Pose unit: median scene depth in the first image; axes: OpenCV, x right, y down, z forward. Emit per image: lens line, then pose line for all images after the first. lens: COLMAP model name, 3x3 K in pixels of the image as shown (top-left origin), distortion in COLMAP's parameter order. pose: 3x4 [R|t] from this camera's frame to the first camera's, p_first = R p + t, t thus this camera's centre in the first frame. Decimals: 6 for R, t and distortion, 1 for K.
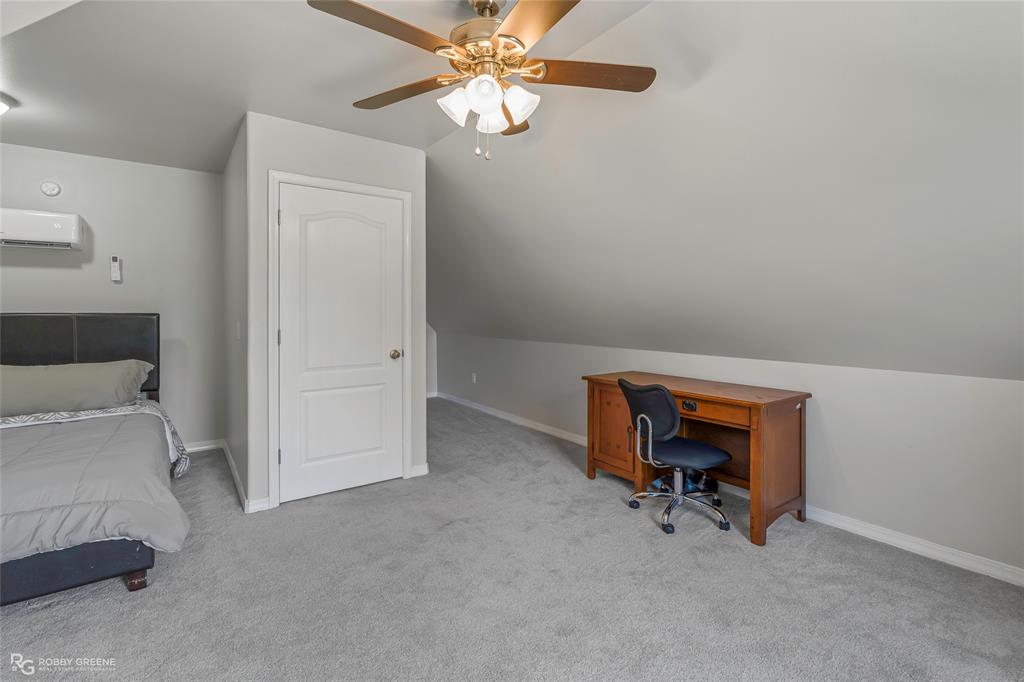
lens RADIAL K [[466.6, 0, 520.0], [0, 466.6, 314.0], [0, 0, 1]] dist [-0.007971, 0.002889]
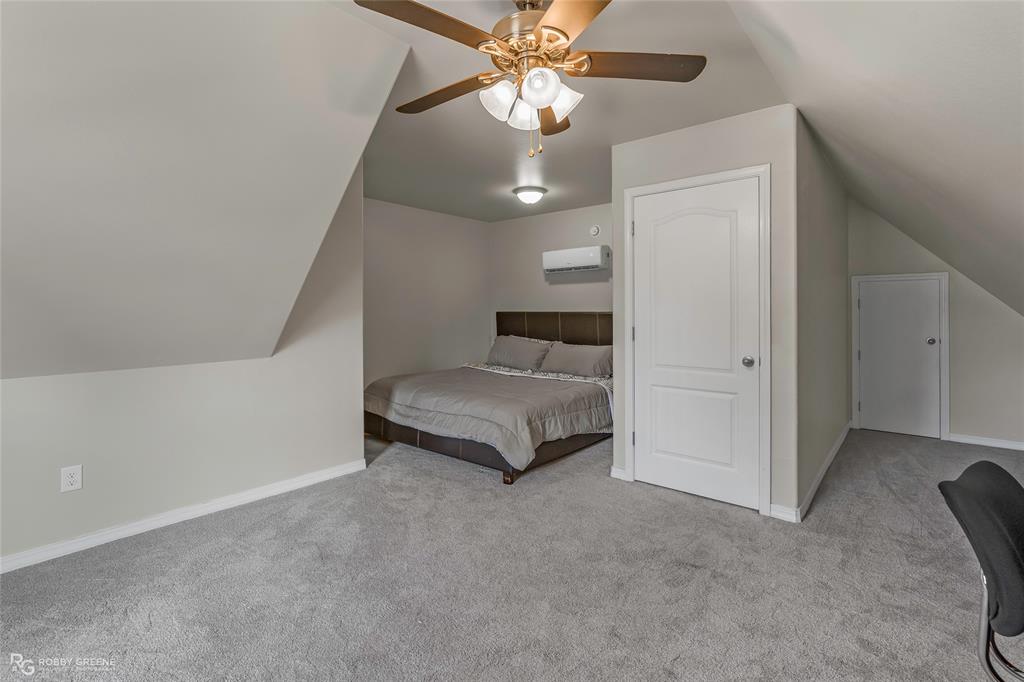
lens RADIAL K [[466.6, 0, 504.6], [0, 466.6, 311.5], [0, 0, 1]] dist [-0.007971, 0.002889]
pose [[0.232553, 0.000991, -0.972583, 0.495049], [-0.004151, 0.999991, 0.000026, -0.002874], [0.972575, 0.004031, 0.232555, 0.406266]]
